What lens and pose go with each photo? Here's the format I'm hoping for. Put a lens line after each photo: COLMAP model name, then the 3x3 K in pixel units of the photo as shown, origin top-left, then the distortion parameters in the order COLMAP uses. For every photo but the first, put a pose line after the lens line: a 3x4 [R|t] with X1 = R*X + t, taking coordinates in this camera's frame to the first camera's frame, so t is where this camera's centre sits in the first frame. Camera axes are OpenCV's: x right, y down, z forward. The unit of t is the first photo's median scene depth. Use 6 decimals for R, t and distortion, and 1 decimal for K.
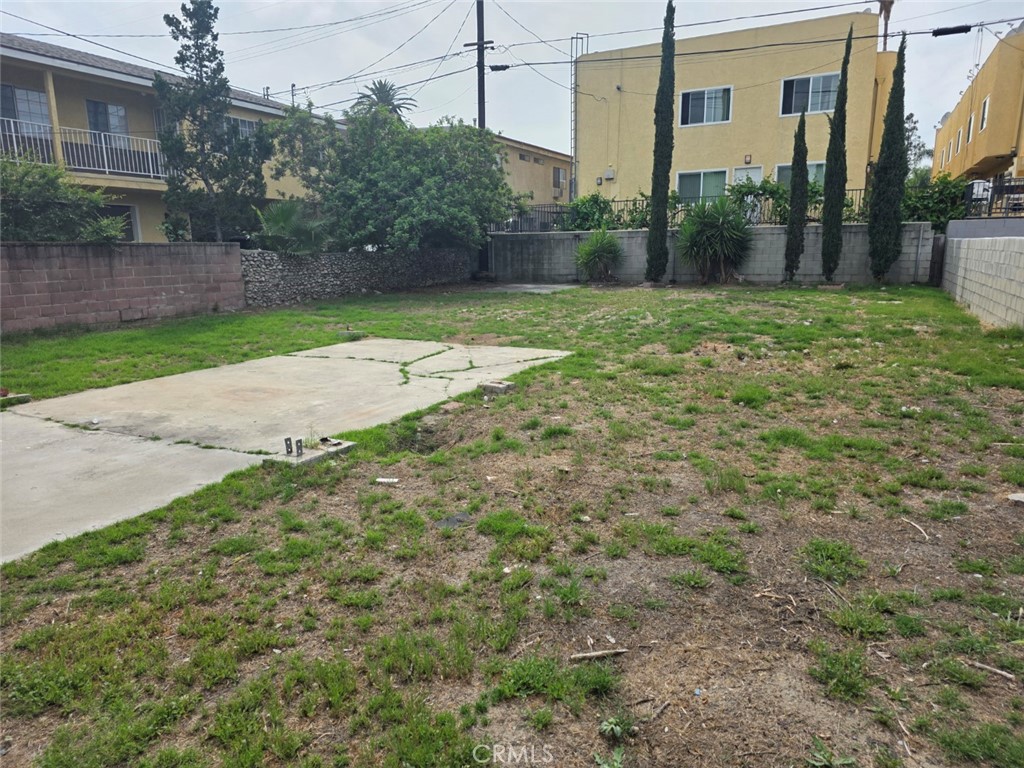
lens RADIAL K [[679.3, 0, 513.7], [0, 679.3, 388.0], [0, 0, 1]] dist [-0.007562, -0.002646]
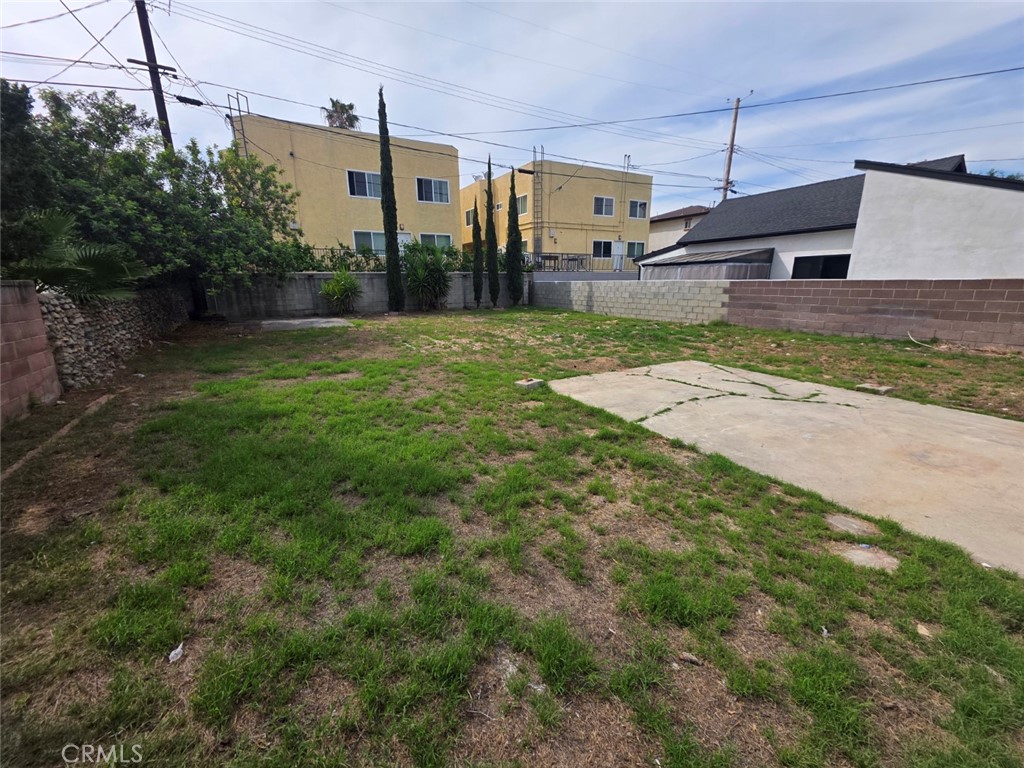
lens RADIAL K [[411.1, 0, 512.8], [0, 411.1, 381.2], [0, 0, 1]] dist [0.003198, 0.000197]
pose [[0.513997, -0.197758, 0.834685, -0.358097], [0.169718, 0.977272, 0.127029, -0.074198], [-0.840835, 0.076368, 0.535878, 0.318698]]
